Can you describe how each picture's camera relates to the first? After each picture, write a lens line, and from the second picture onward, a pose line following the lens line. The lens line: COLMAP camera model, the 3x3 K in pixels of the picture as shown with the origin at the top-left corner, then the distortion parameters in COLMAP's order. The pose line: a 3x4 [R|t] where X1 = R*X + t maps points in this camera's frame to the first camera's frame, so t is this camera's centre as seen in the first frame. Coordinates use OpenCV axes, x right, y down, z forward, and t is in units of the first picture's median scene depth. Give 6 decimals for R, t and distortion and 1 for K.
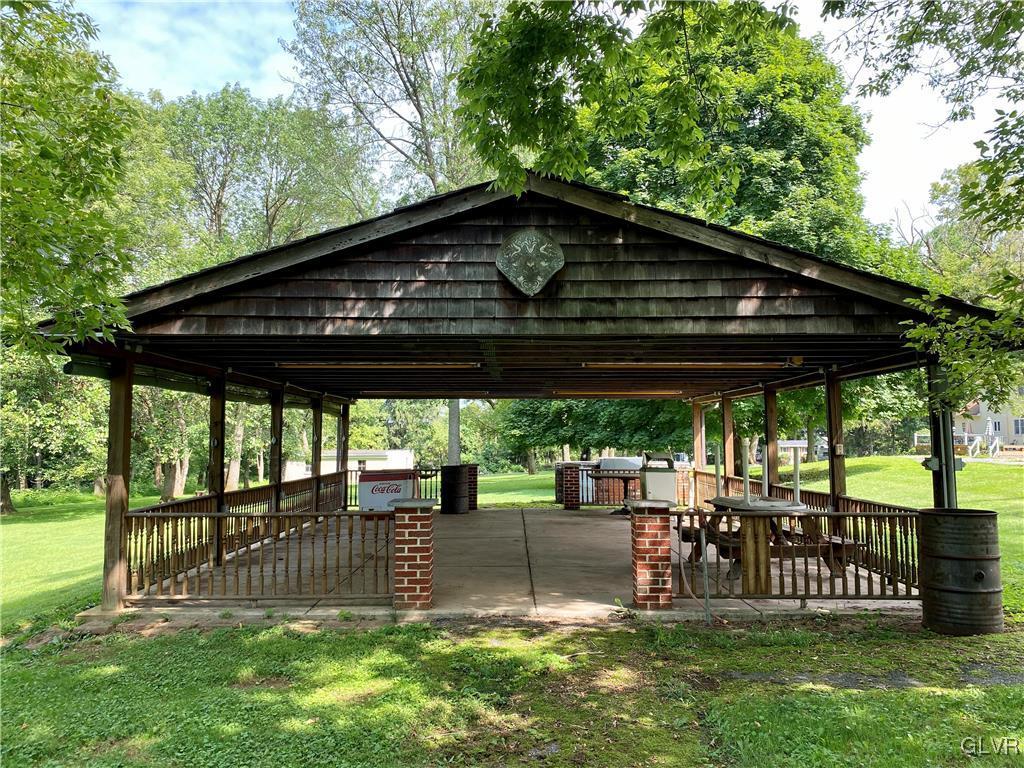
lens RADIAL K [[770.6, 0, 516.4], [0, 770.6, 383.2], [0, 0, 1]] dist [0.013560, -0.017214]
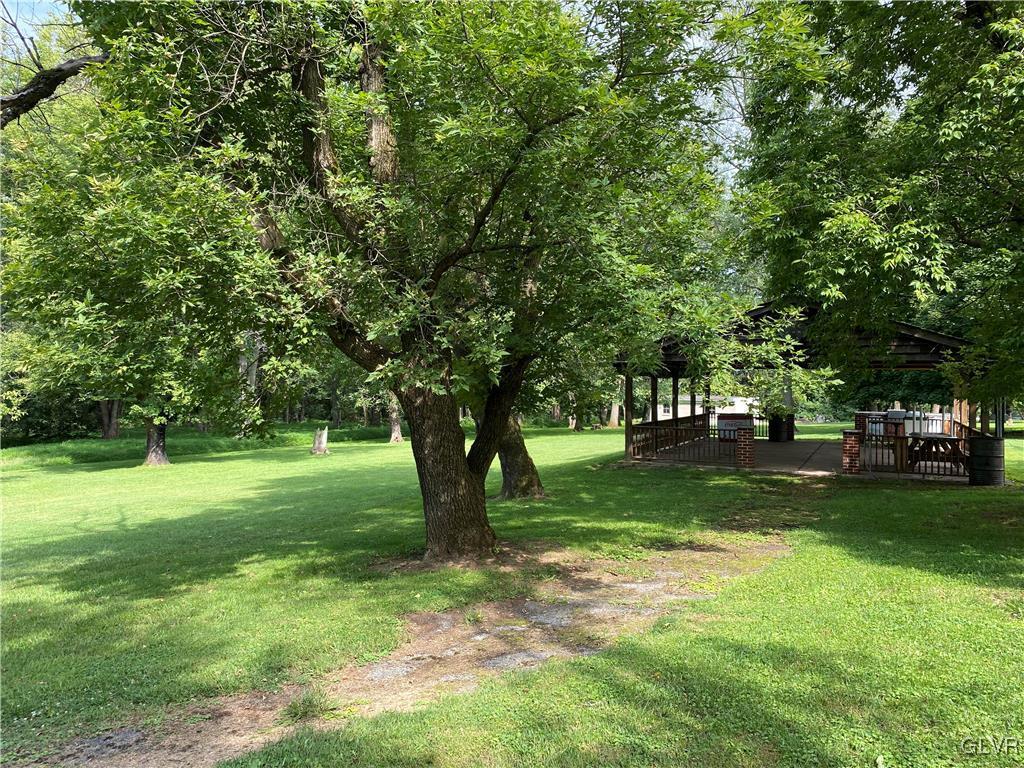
lens RADIAL K [[770.6, 0, 516.6], [0, 770.6, 381.9], [0, 0, 1]] dist [0.013560, -0.017214]
pose [[0.903895, 0.014700, -0.427502, 0.112060], [0.015594, 0.997613, 0.067275, -0.071601], [0.427471, -0.067476, 0.901508, -0.672631]]
